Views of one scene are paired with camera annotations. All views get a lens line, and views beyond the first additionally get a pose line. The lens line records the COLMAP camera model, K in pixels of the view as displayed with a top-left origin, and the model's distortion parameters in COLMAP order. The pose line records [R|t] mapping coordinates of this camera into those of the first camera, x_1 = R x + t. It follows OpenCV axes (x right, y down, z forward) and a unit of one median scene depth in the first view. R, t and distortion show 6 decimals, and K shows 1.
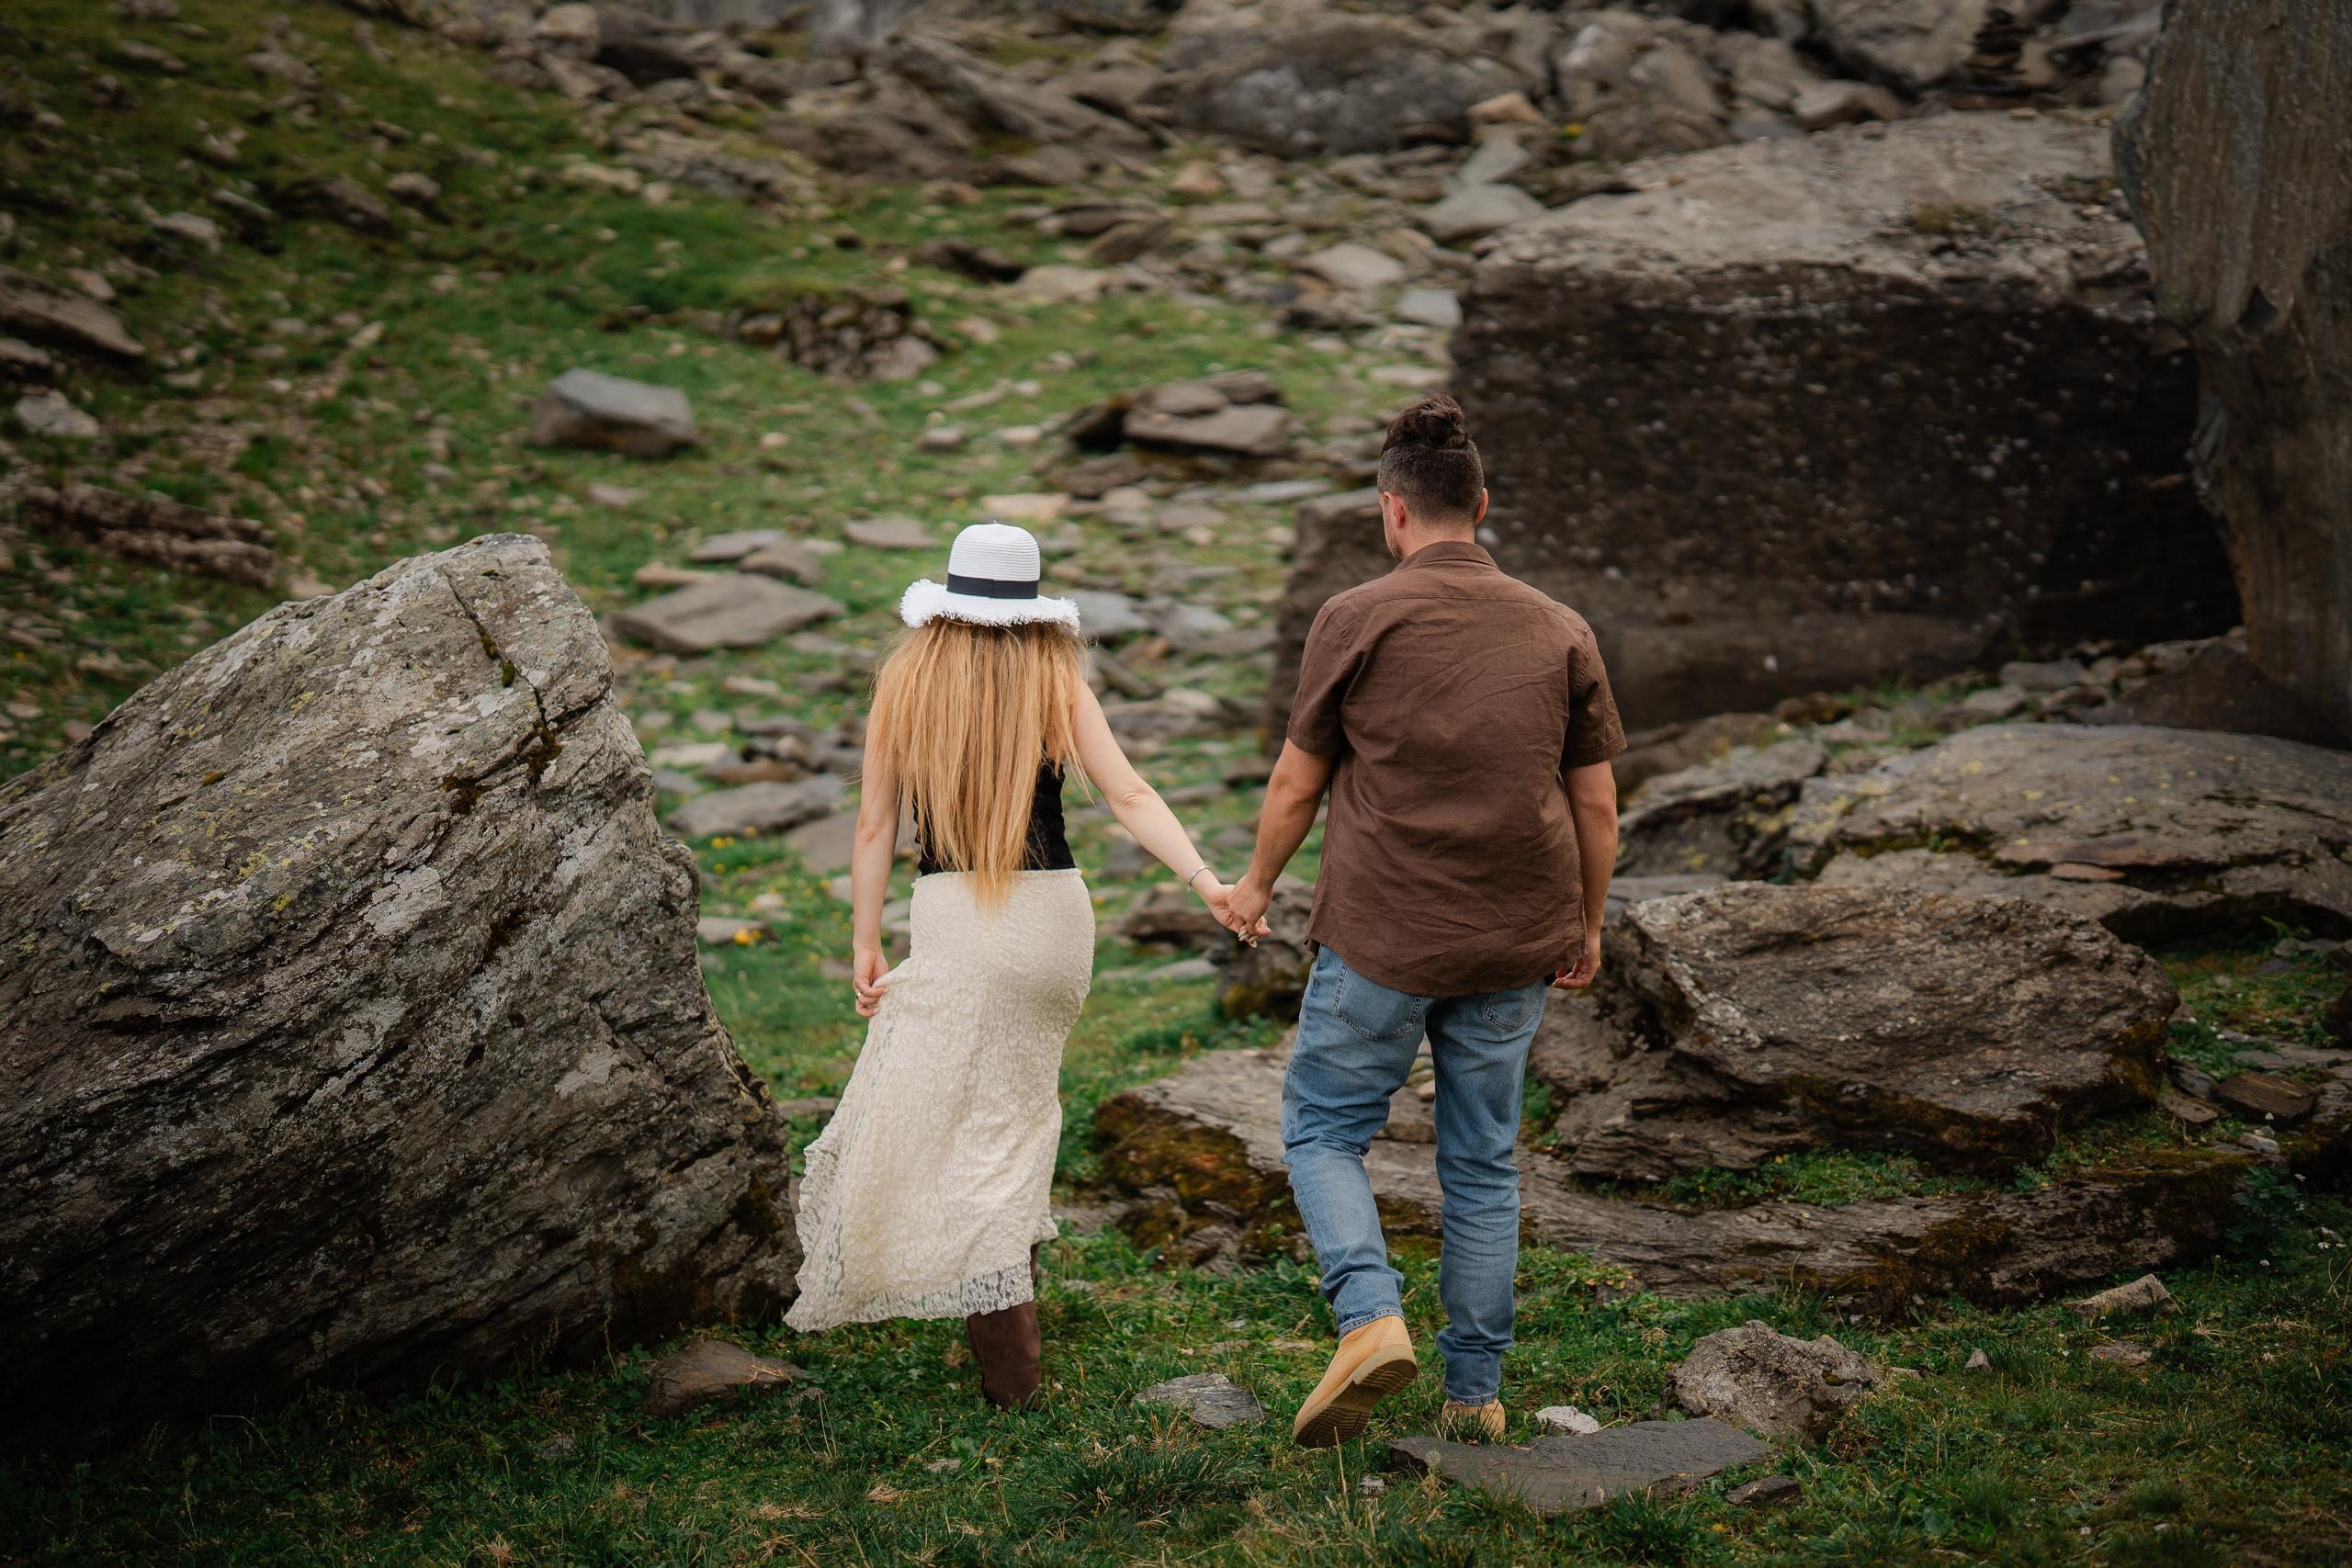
lens RADIAL K [[3331.6, 0, 1178.8], [0, 3331.6, 773.9], [0, 0, 1]] dist [0.087511, 0.000000]
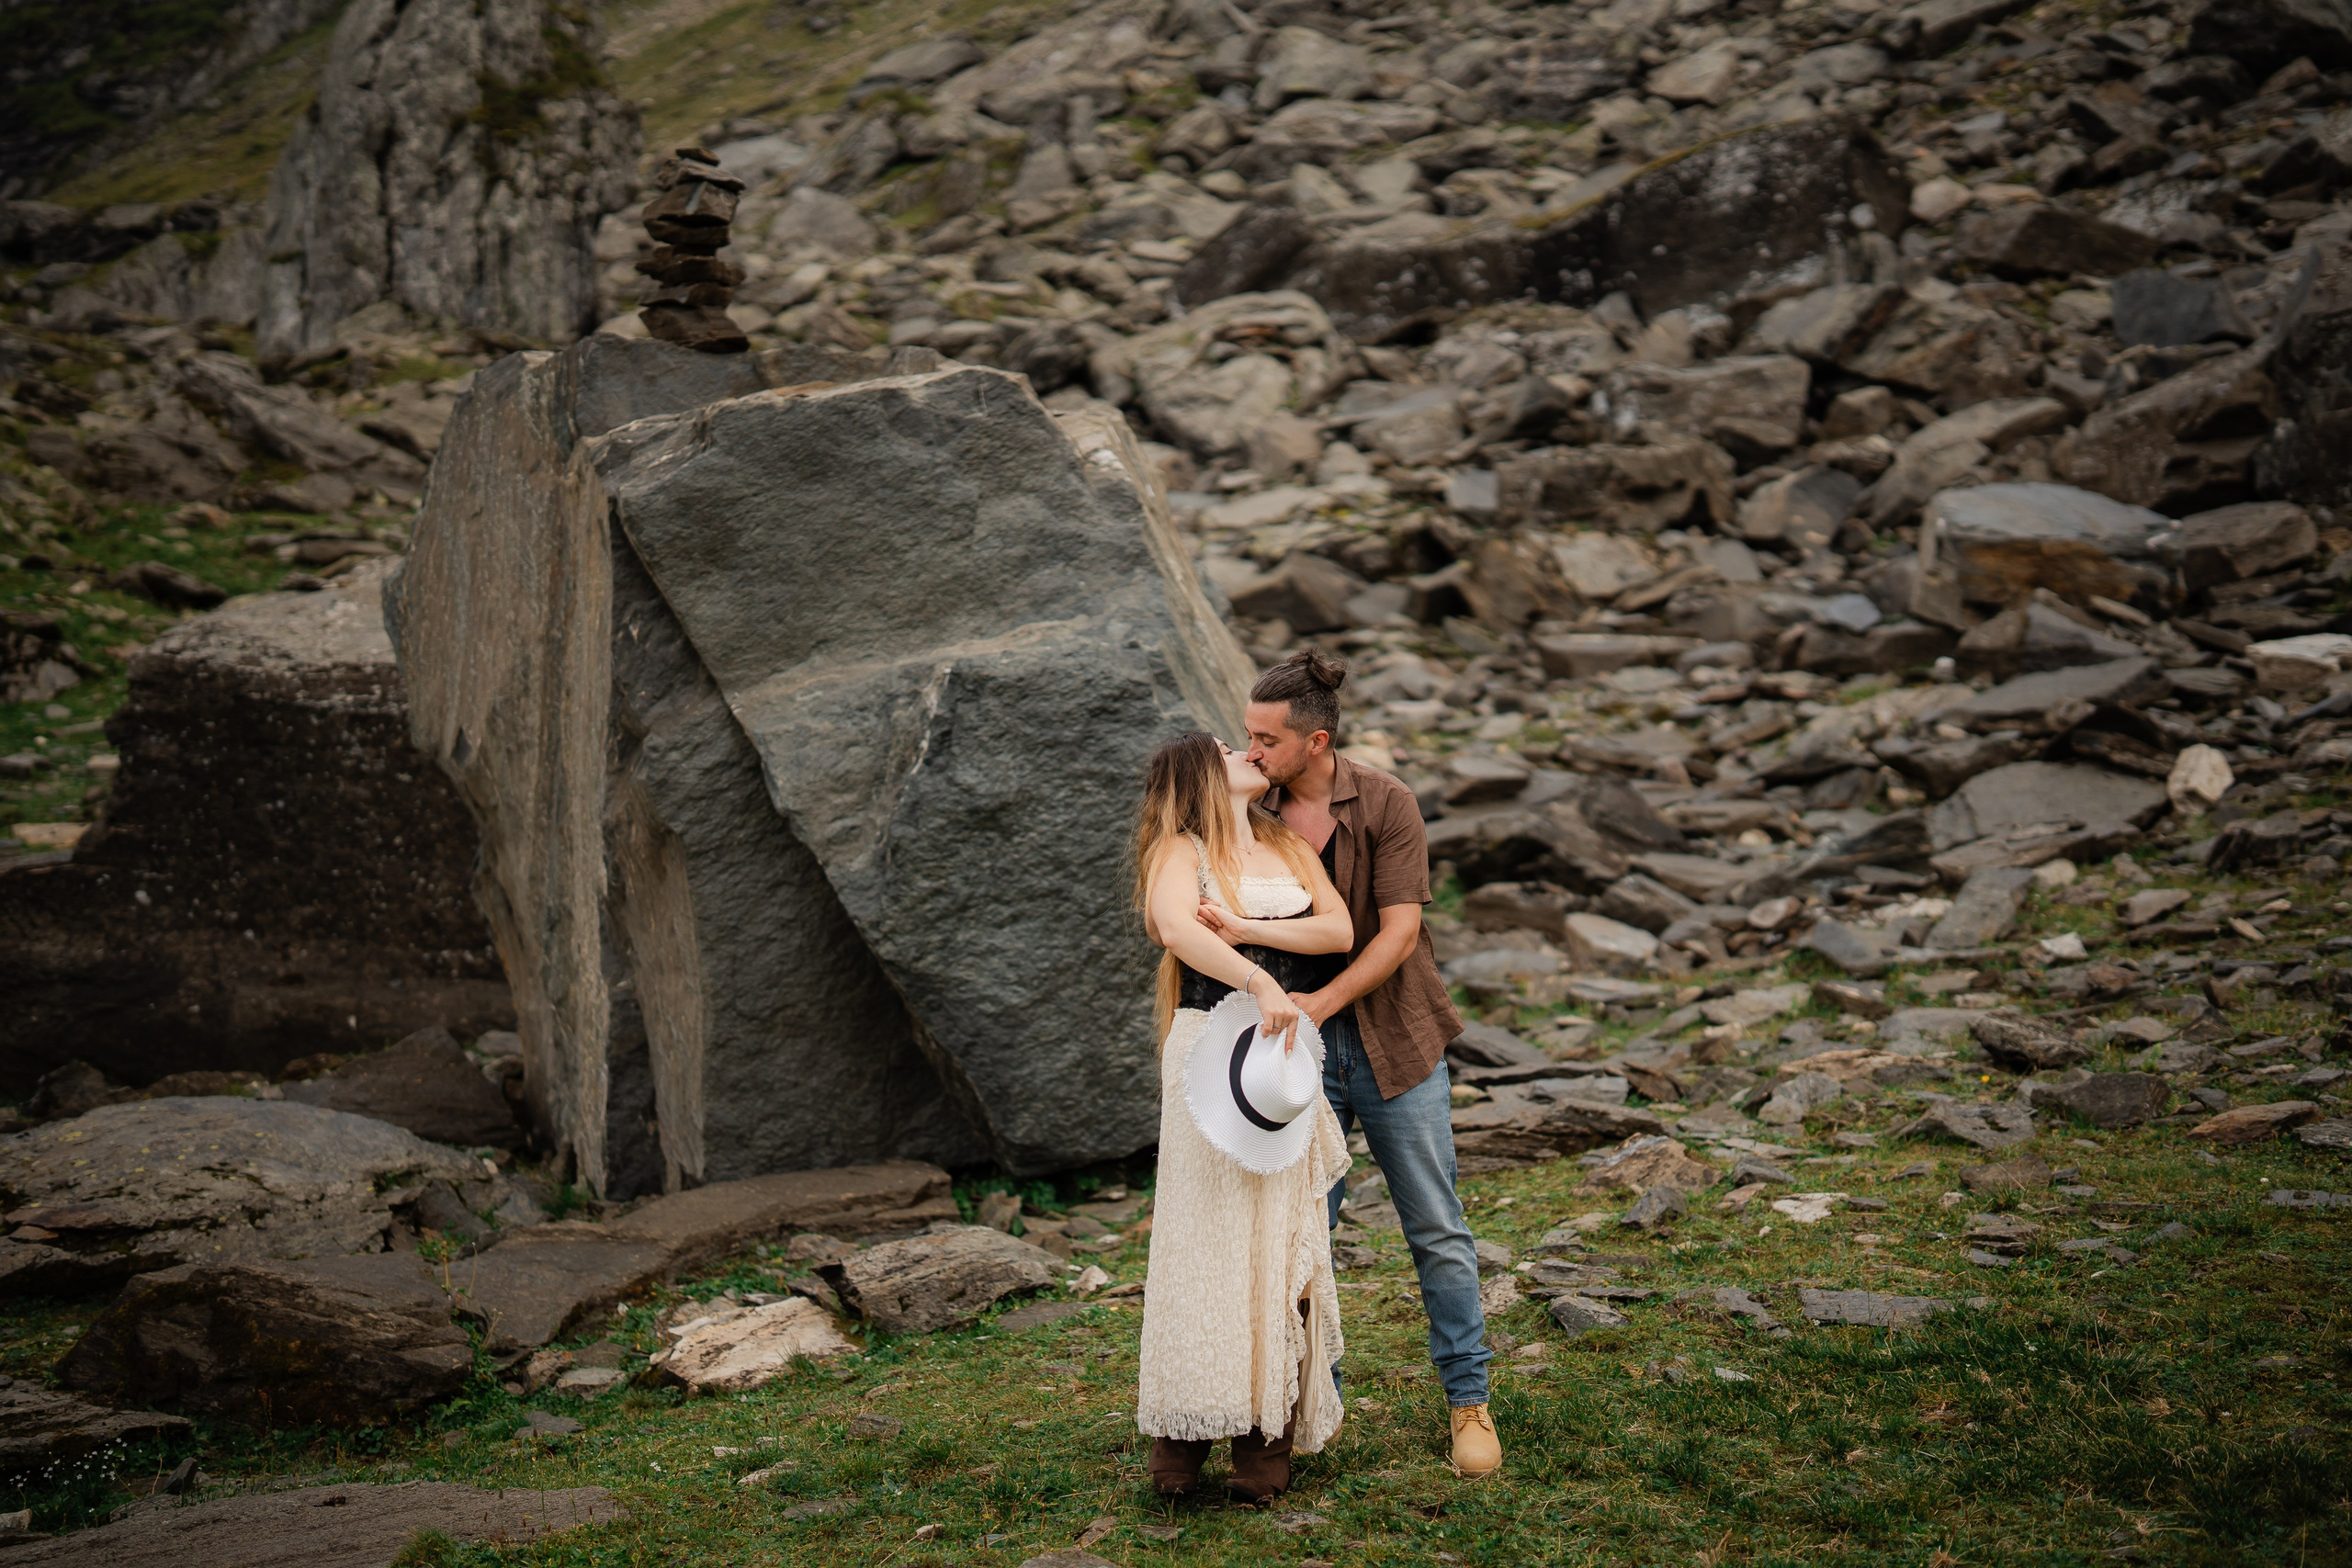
lens RADIAL K [[3331.6, 0, 1173.1], [0, 3331.6, 789.2], [0, 0, 1]] dist [0.087511, 0.000000]
pose [[0.992555, 0.033012, 0.117240, 0.307173], [-0.022777, 0.995896, -0.087591, -0.018494], [-0.119651, 0.084268, 0.989233, -0.135574]]
